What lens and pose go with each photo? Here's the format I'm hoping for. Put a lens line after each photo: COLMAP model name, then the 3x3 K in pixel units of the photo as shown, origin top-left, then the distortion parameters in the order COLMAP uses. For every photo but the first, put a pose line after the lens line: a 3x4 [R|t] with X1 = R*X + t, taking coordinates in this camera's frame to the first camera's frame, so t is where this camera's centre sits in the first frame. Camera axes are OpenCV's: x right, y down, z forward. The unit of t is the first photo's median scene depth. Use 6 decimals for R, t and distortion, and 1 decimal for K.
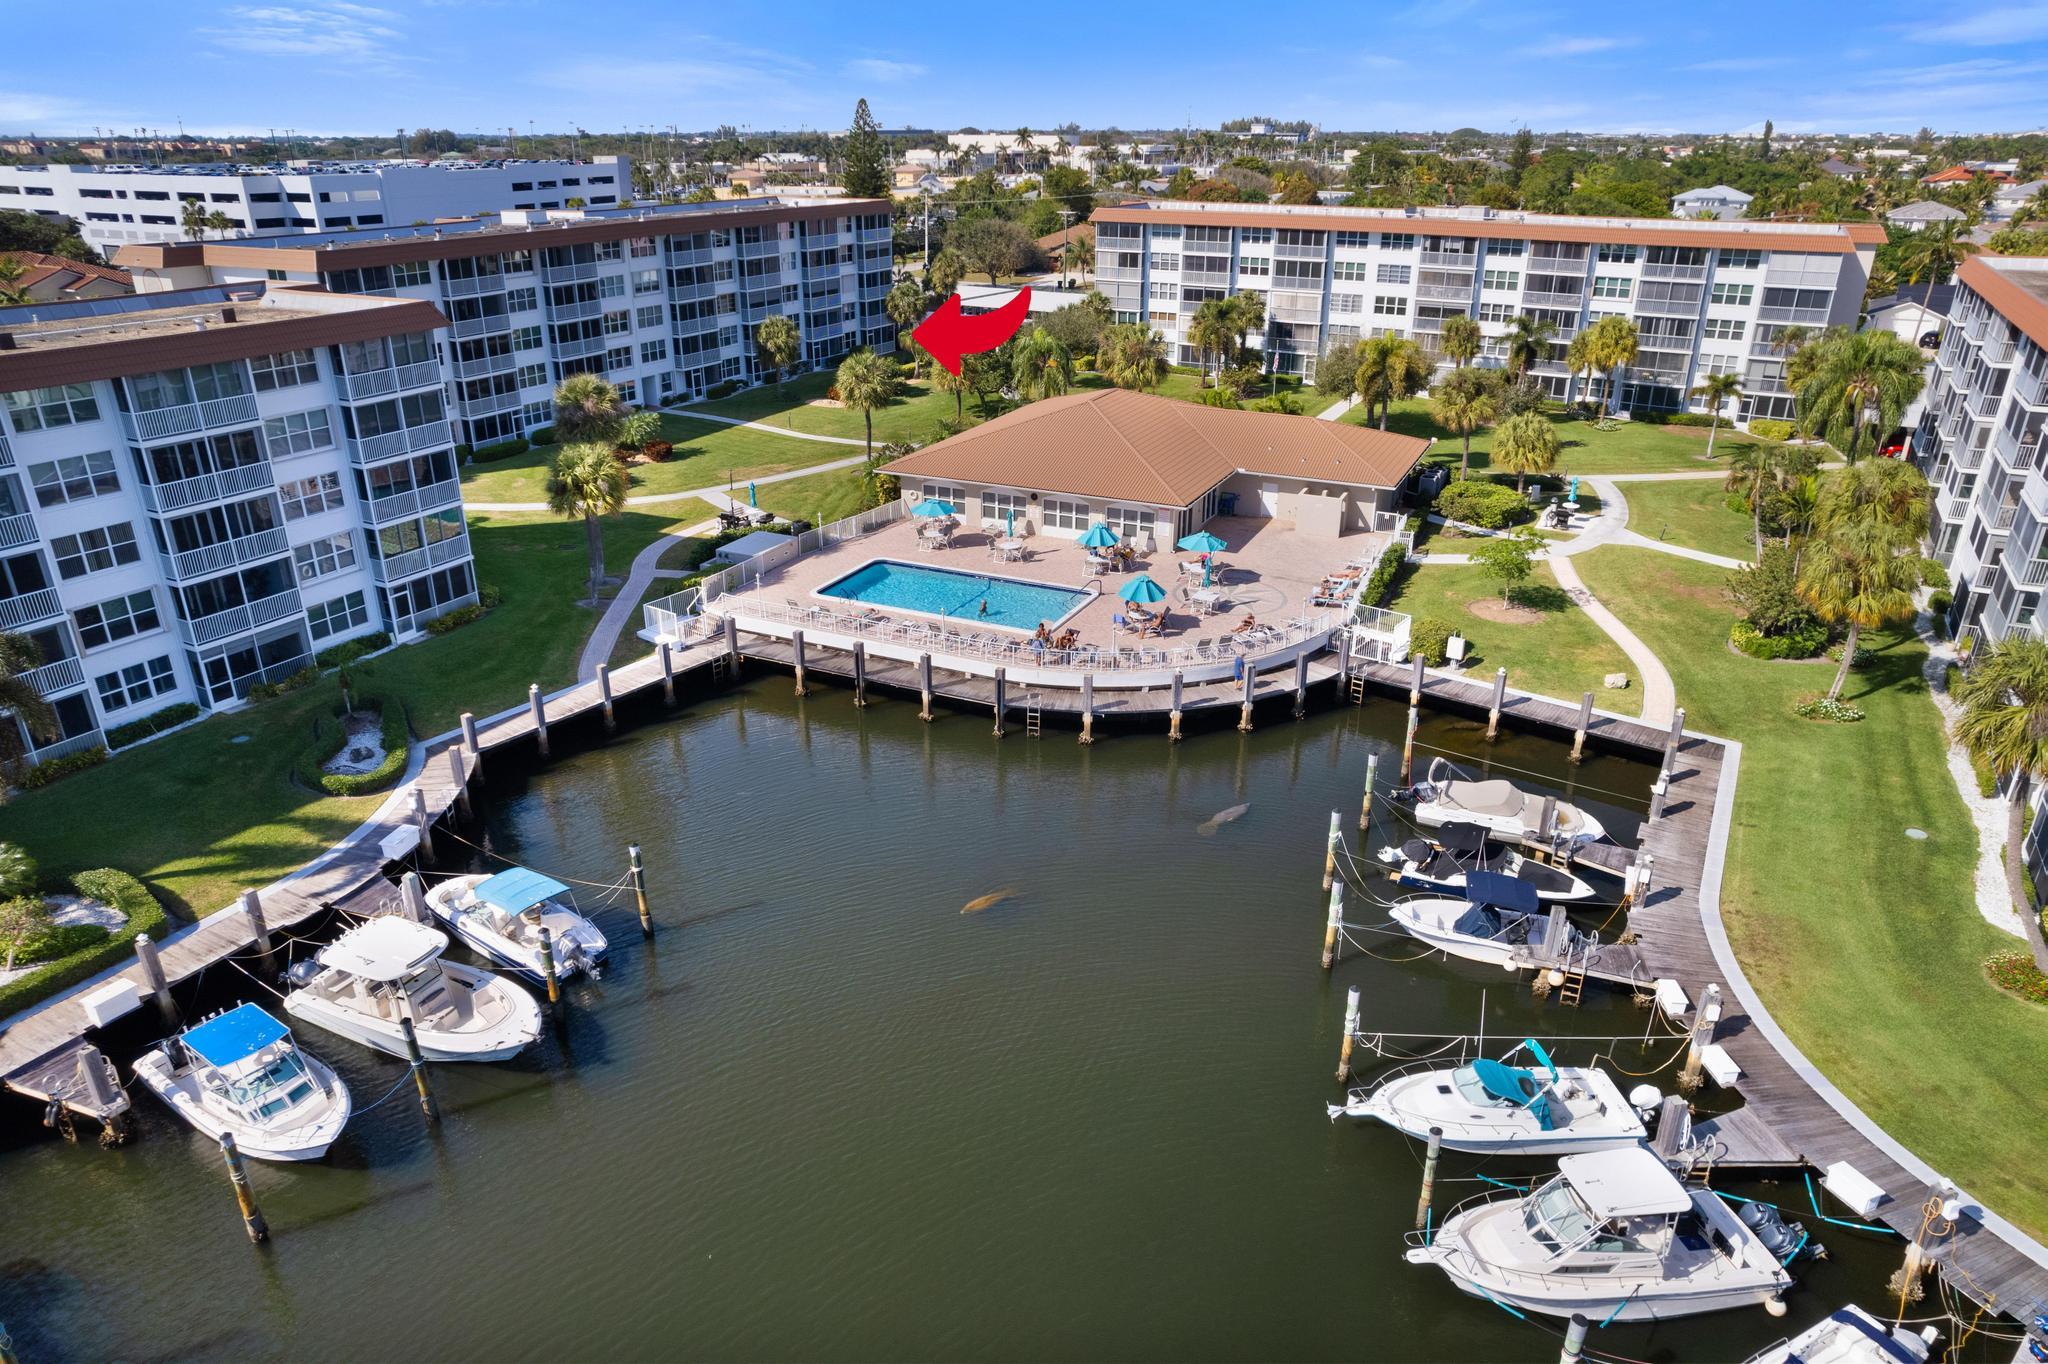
lens RADIAL K [[1315.3, 0, 1024.0], [0, 1315.3, 682.0], [0, 0, 1]] dist [-0.066936, 0.046074]
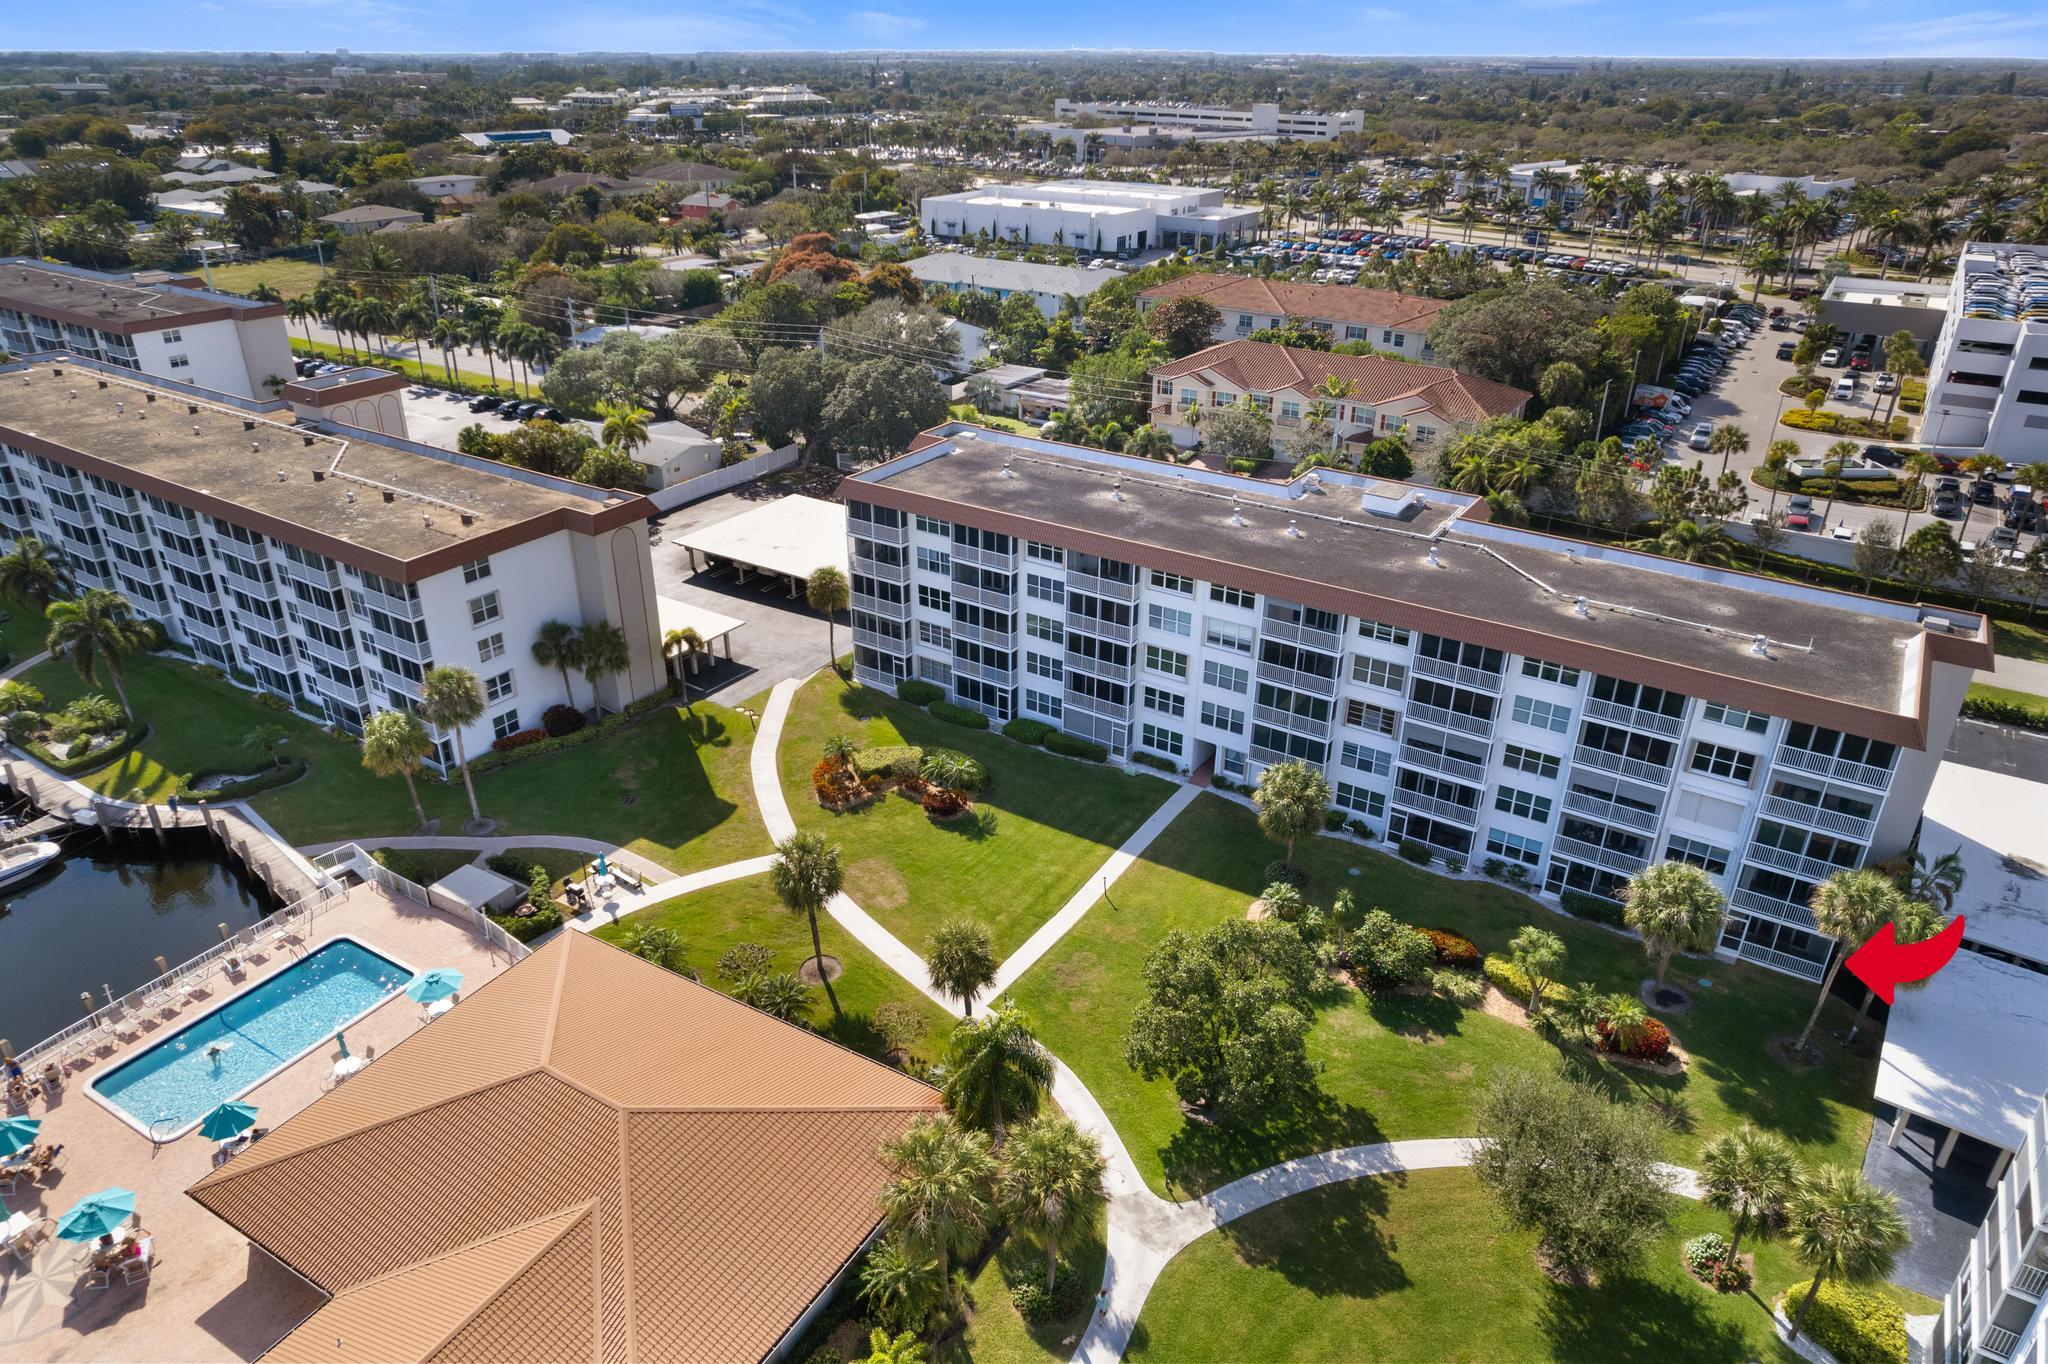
lens RADIAL K [[1315.3, 0, 1024.0], [0, 1315.3, 682.0], [0, 0, 1]] dist [-0.066936, 0.046074]
pose [[-0.091955, 0.442454, -0.892064, 0.625715], [-0.392995, 0.807012, 0.440779, -0.910658], [0.914931, 0.391109, 0.099674, 1.339707]]
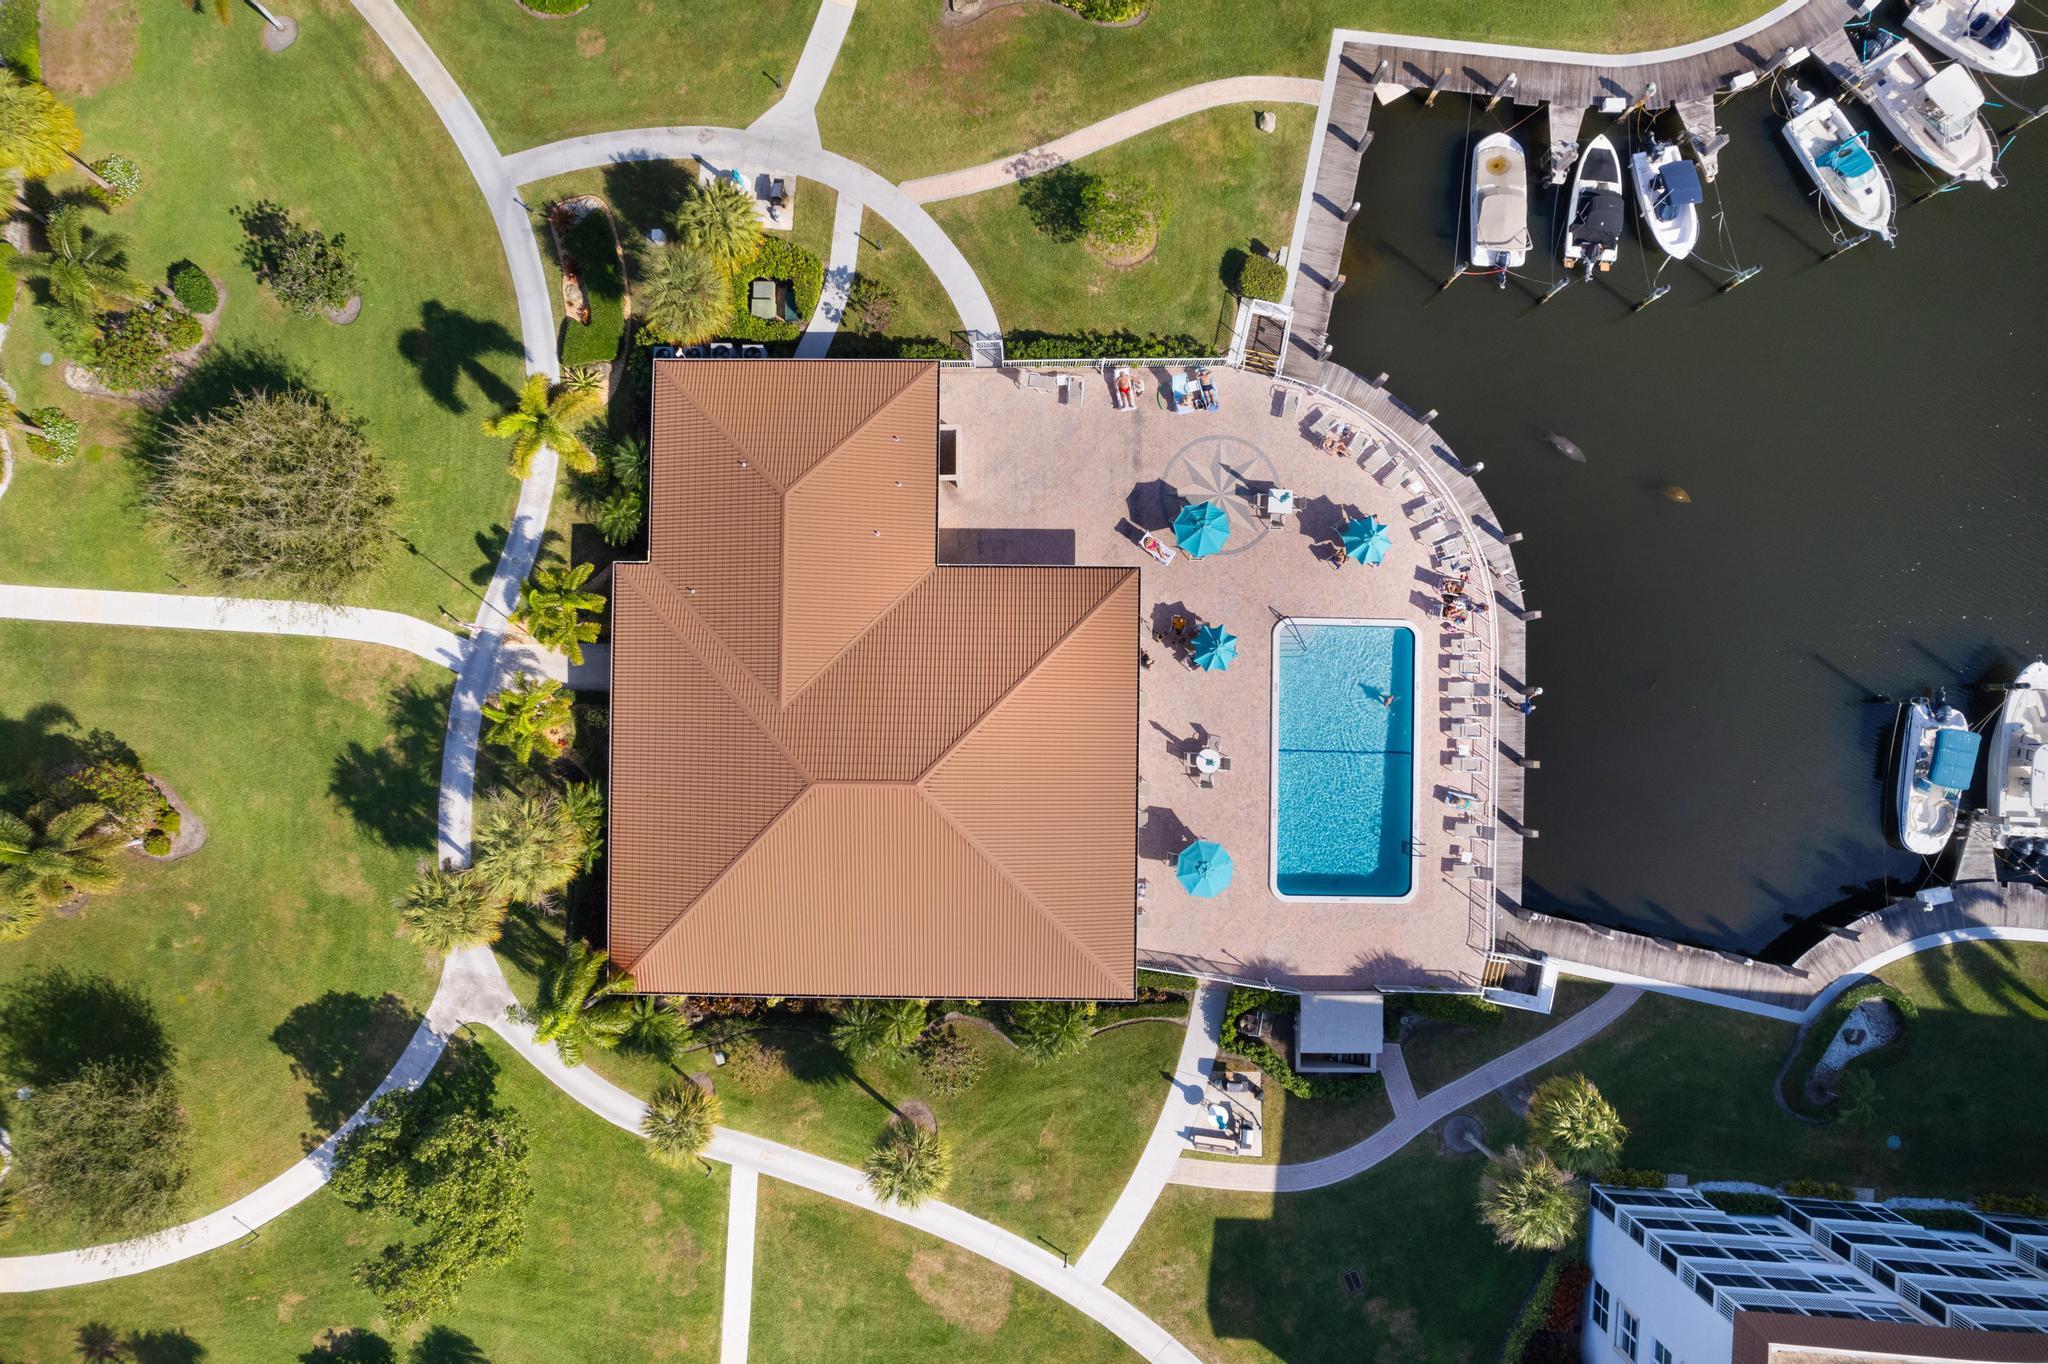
lens RADIAL K [[1315.3, 0, 1024.0], [0, 1315.3, 682.0], [0, 0, 1]] dist [-0.066936, 0.046074]
pose [[-0.410448, -0.911045, 0.039098, 0.054621], [0.360462, -0.122714, 0.924667, -1.024378], [-0.837615, 0.393621, 0.378765, 0.833685]]
